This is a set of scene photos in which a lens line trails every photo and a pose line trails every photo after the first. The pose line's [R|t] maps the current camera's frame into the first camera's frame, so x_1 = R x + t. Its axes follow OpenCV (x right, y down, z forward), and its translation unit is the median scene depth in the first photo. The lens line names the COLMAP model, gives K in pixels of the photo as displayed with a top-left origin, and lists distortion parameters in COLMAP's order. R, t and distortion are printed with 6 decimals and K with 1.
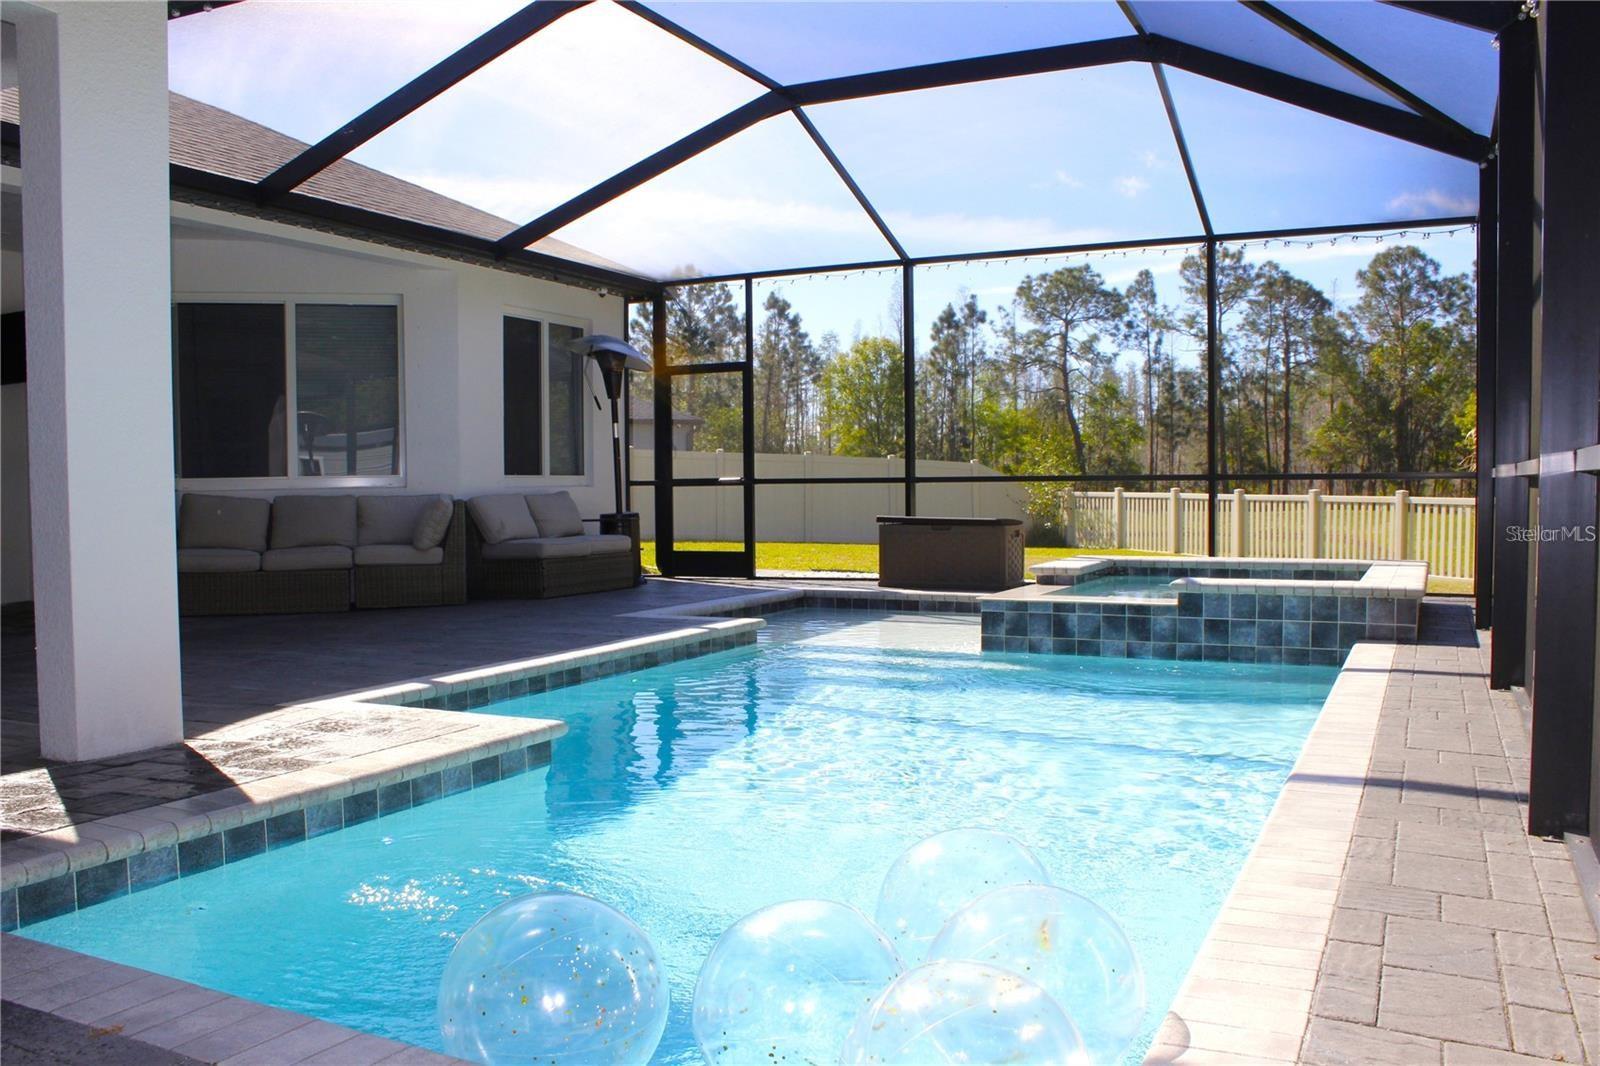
lens RADIAL K [[1335.7, 0, 800.0], [0, 1335.7, 533.0], [0, 0, 1]] dist [-0.161975, 0.121701]
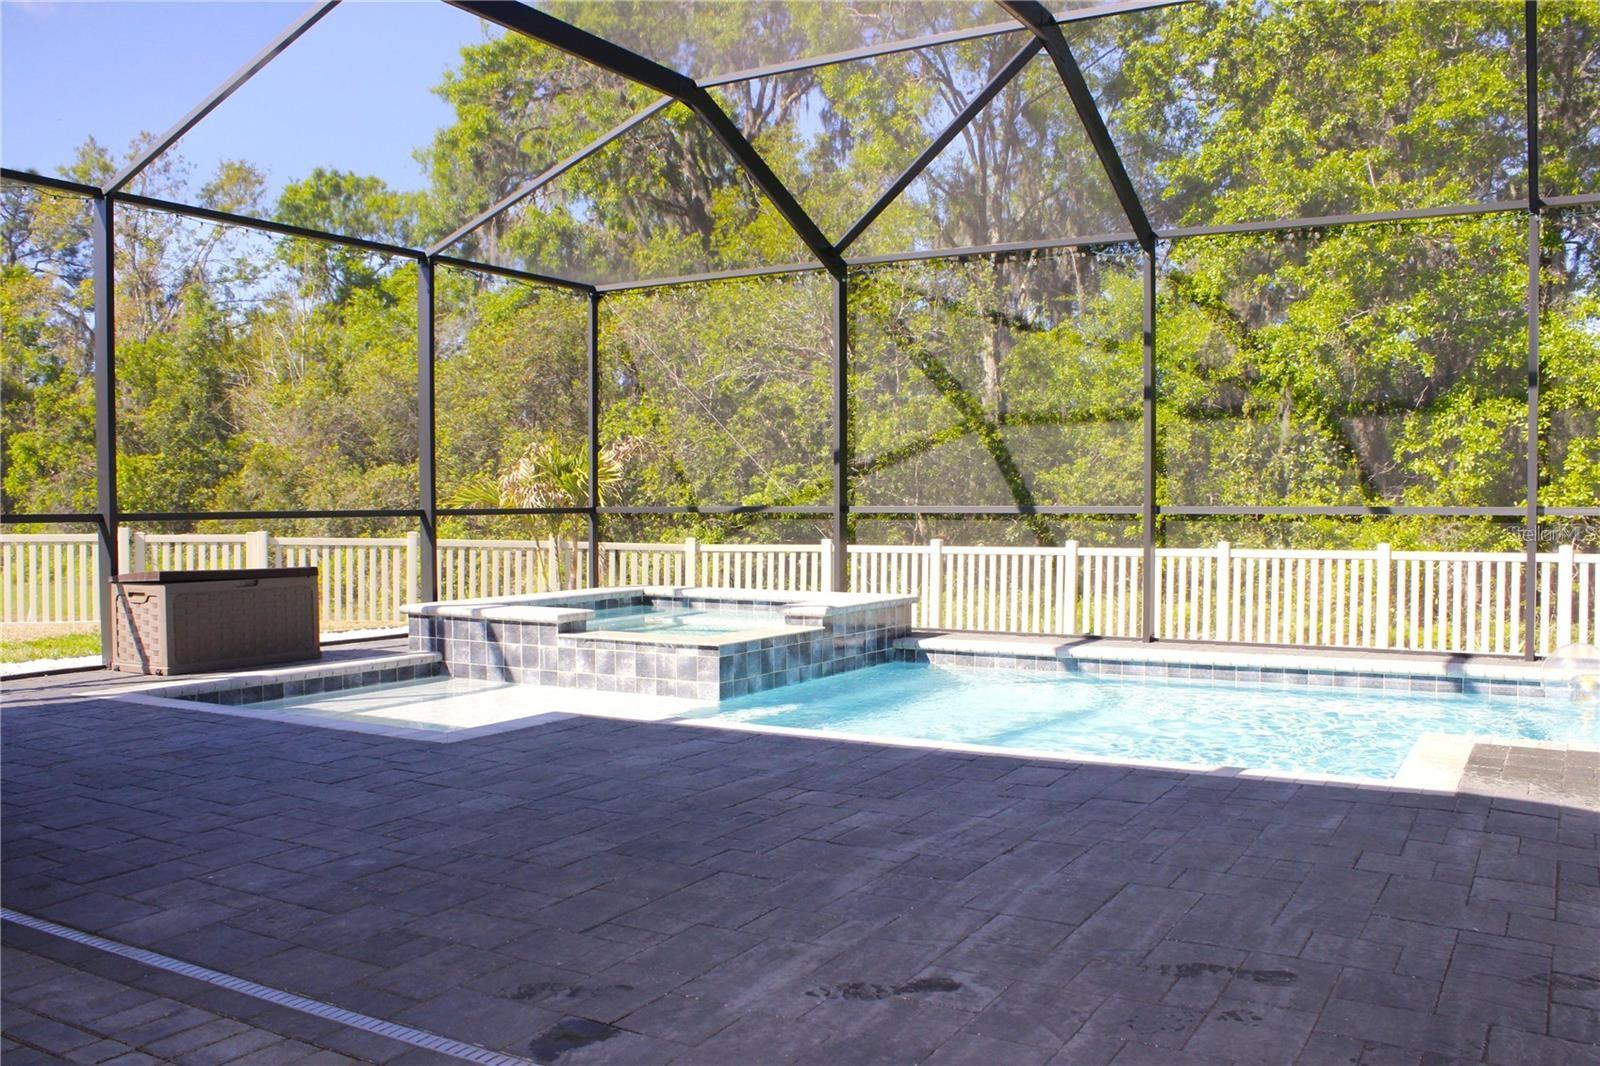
lens RADIAL K [[1335.7, 0, 800.0], [0, 1335.7, 533.0], [0, 0, 1]] dist [-0.161975, 0.121701]
pose [[0.077209, -0.009445, 0.996970, -0.558538], [0.038172, 0.999250, 0.006510, -0.023506], [-0.996284, 0.037553, 0.077512, 0.607177]]
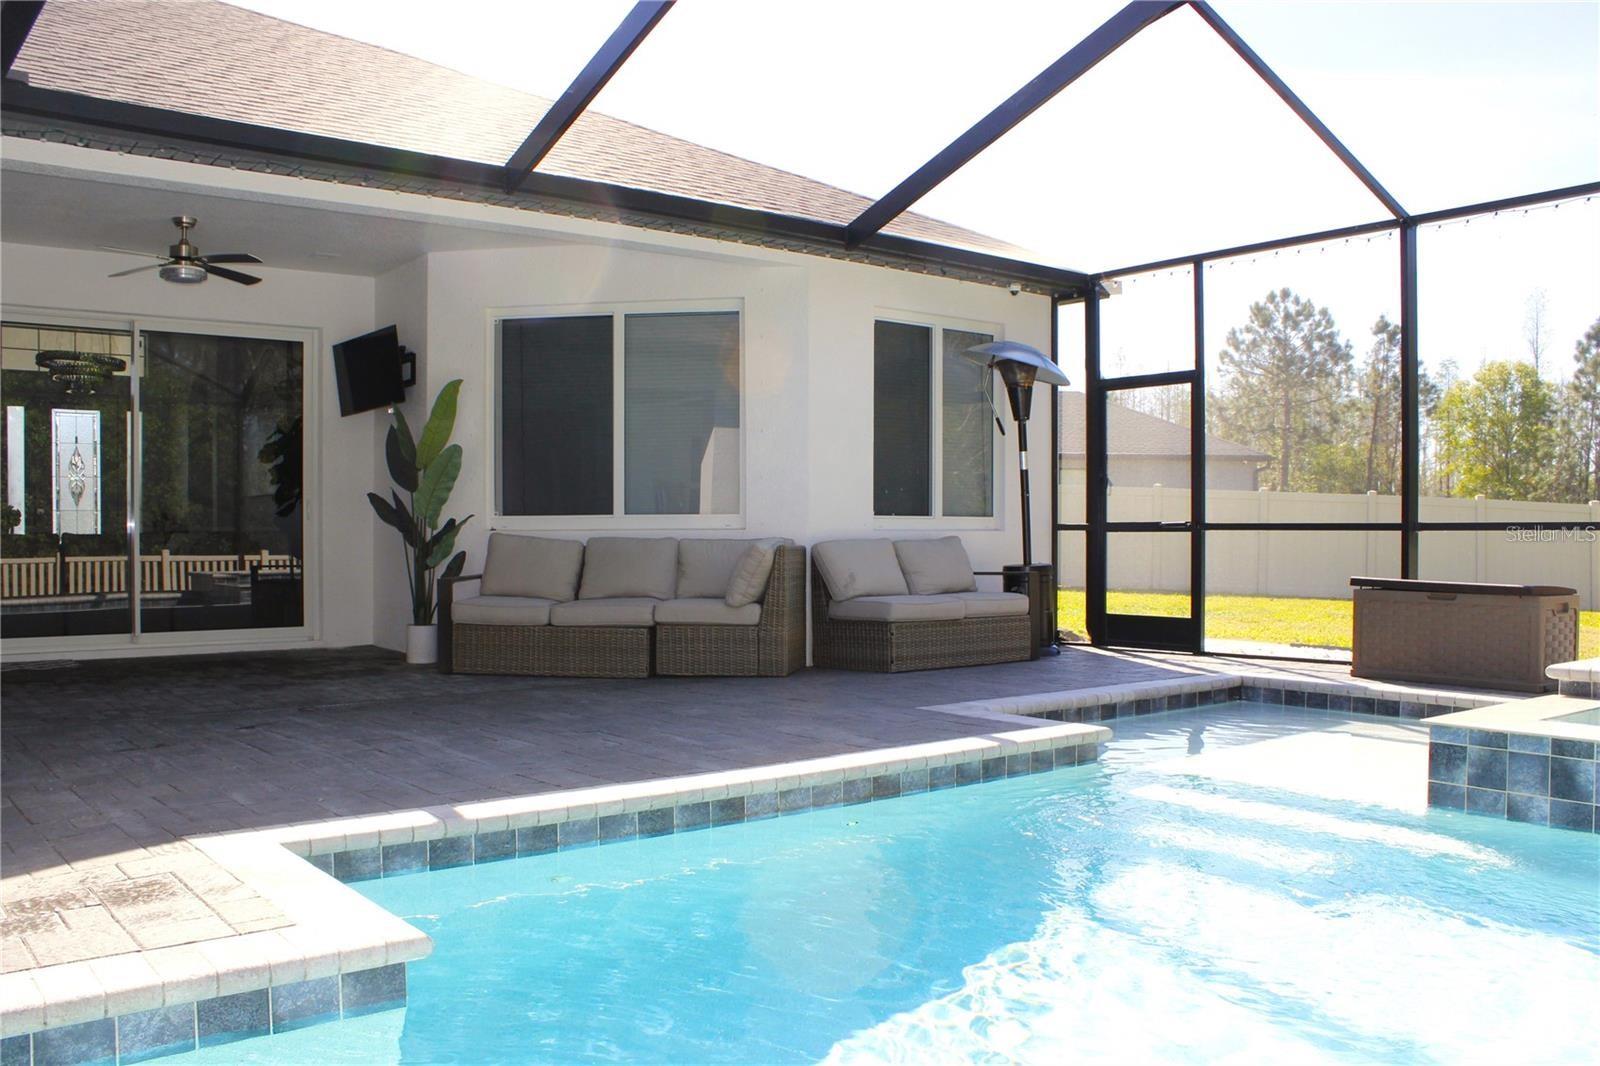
lens RADIAL K [[1357.6, 0, 801.8], [0, 1357.6, 554.9], [0, 0, 1]] dist [-0.167465, 0.170594]
pose [[0.902154, 0.017217, -0.431071, 0.094803], [-0.023555, 0.999679, -0.009369, -0.010662], [0.430771, 0.018606, 0.902269, 0.226681]]
